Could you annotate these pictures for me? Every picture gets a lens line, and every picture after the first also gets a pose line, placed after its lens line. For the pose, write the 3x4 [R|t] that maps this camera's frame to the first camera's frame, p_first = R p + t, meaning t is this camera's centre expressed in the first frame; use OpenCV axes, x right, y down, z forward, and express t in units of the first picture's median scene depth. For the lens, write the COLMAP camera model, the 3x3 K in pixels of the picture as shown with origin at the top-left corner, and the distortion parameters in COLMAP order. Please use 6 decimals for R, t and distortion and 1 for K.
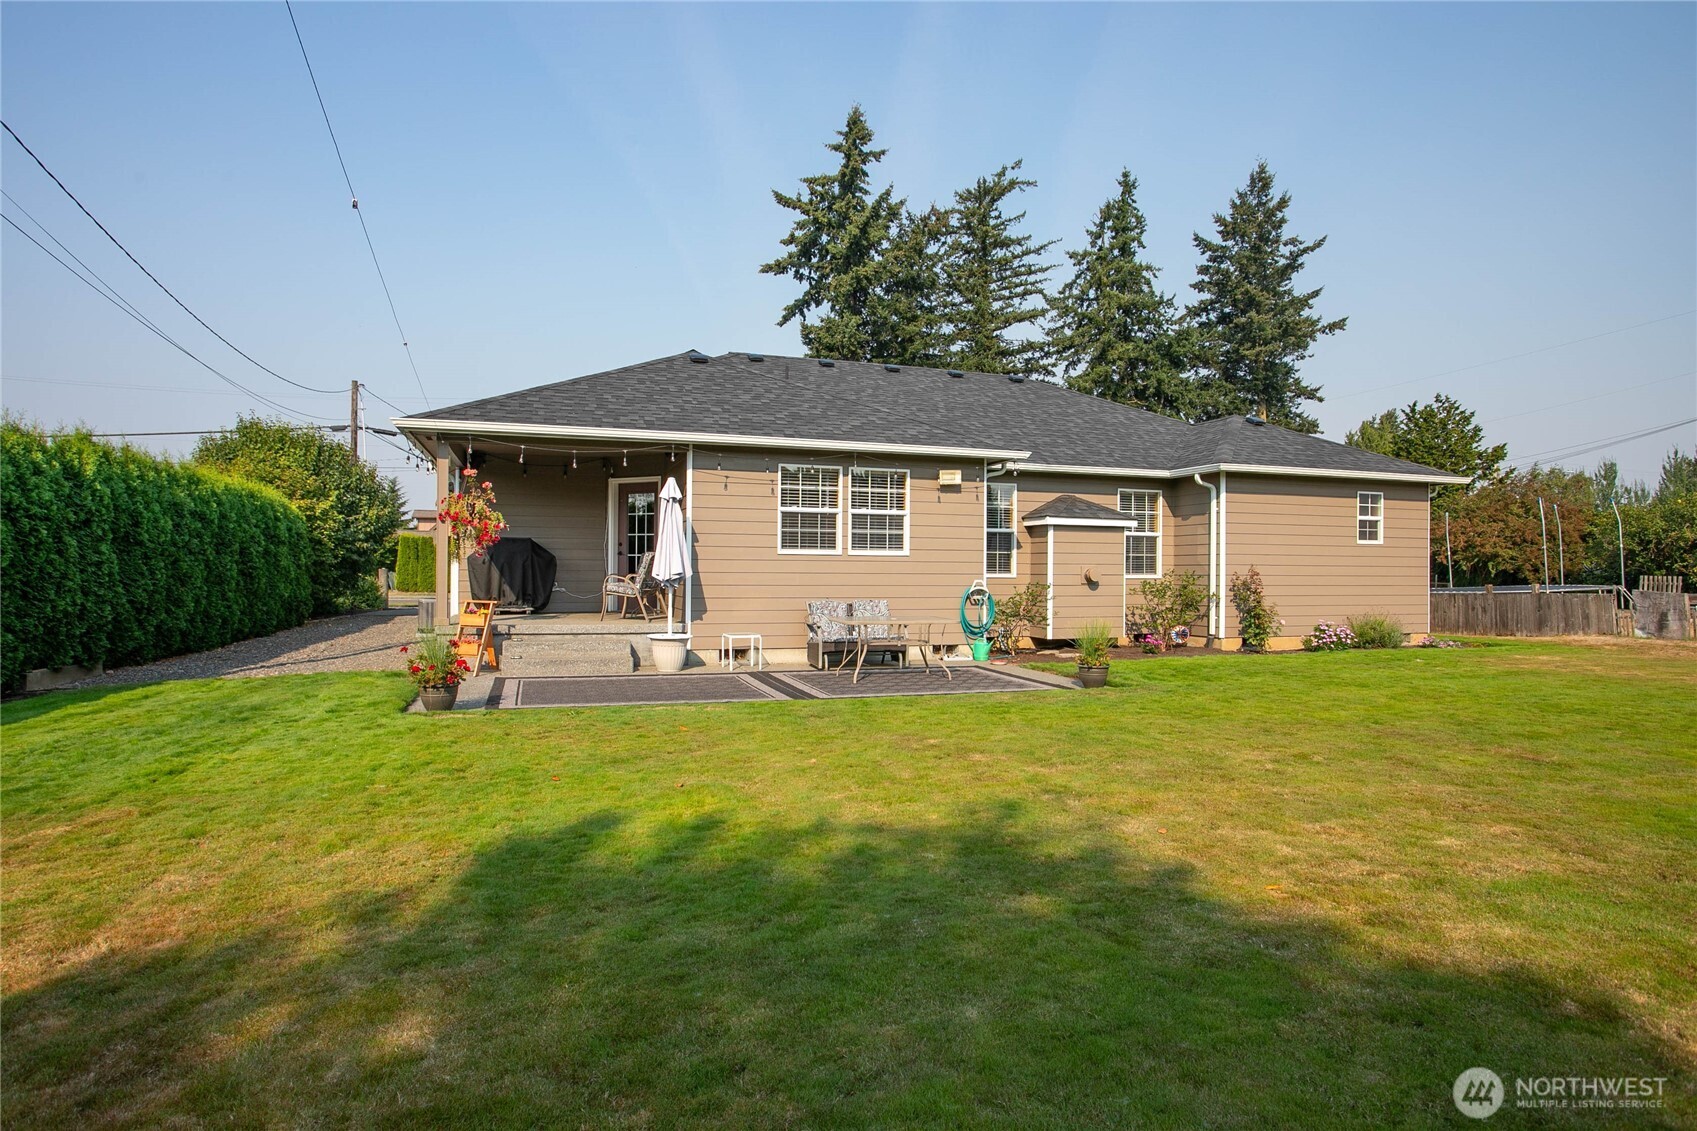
lens RADIAL K [[960.1, 0, 848.5], [0, 960.1, 565.5], [0, 0, 1]] dist [-0.053512, 0.020436]
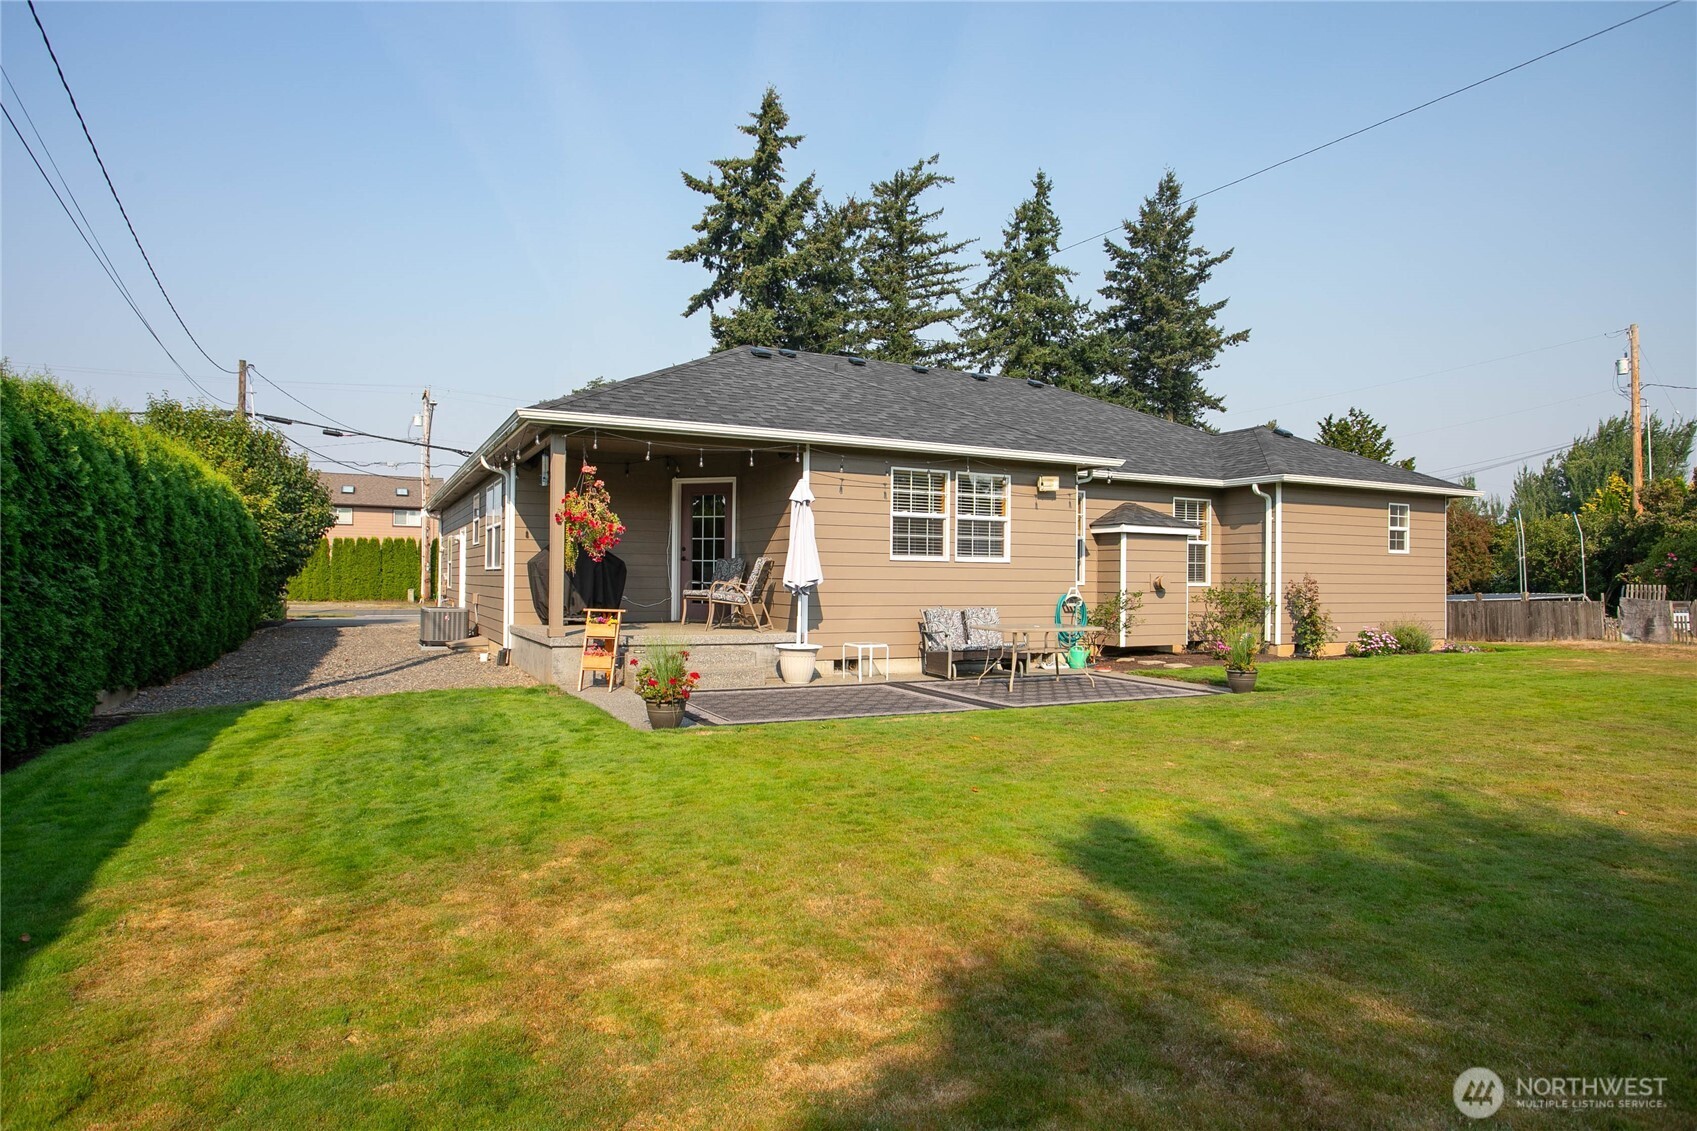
lens RADIAL K [[1015.3, 0, 848.5], [0, 1015.3, 565.5], [0, 0, 1]] dist [-0.044940, 0.001951]
pose [[0.989233, 0.004729, 0.146272, -0.184059], [-0.003652, 0.999964, -0.007634, 0.000884], [-0.146303, 0.007018, 0.989215, -0.002222]]
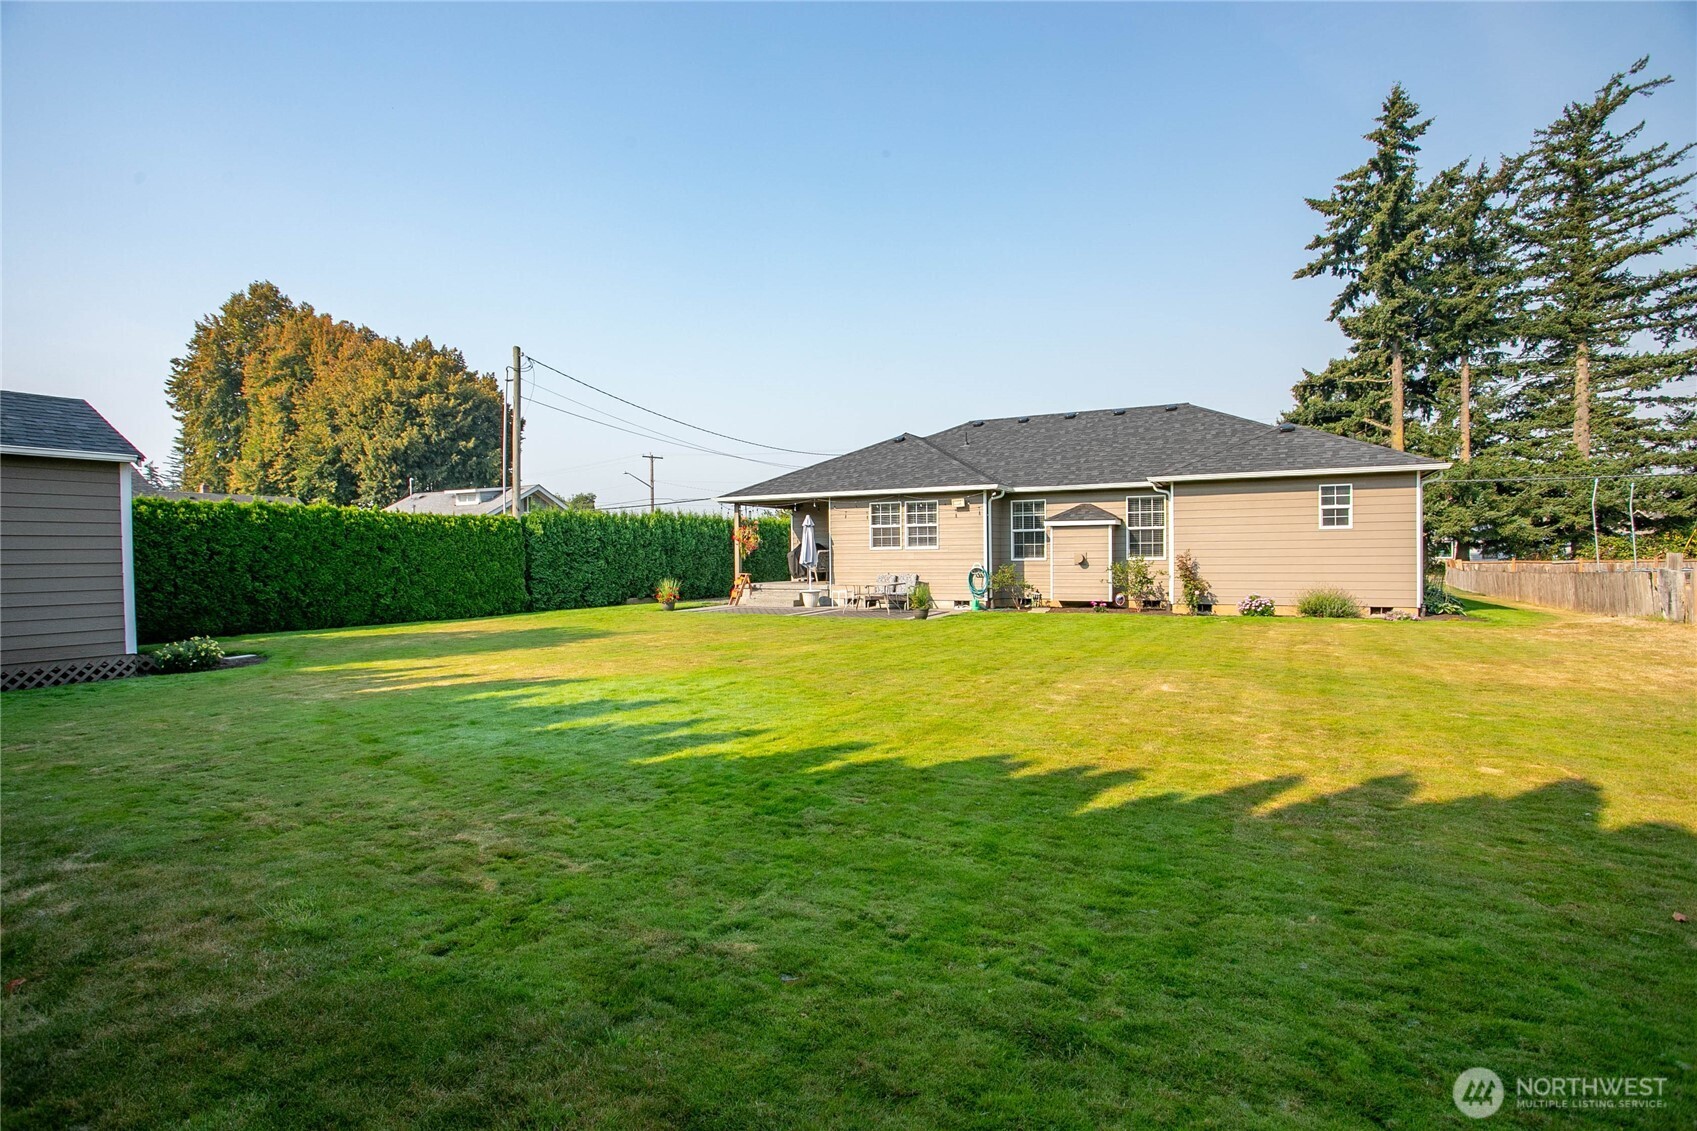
lens RADIAL K [[846.0, 0, 848.5], [0, 846.0, 565.5], [0, 0, 1]] dist [-0.001503, 0.007232]
pose [[0.686552, -0.003805, -0.727071, 0.788376], [0.019377, 0.999727, 0.013065, -0.002499], [0.726823, -0.023059, 0.686438, -0.138115]]
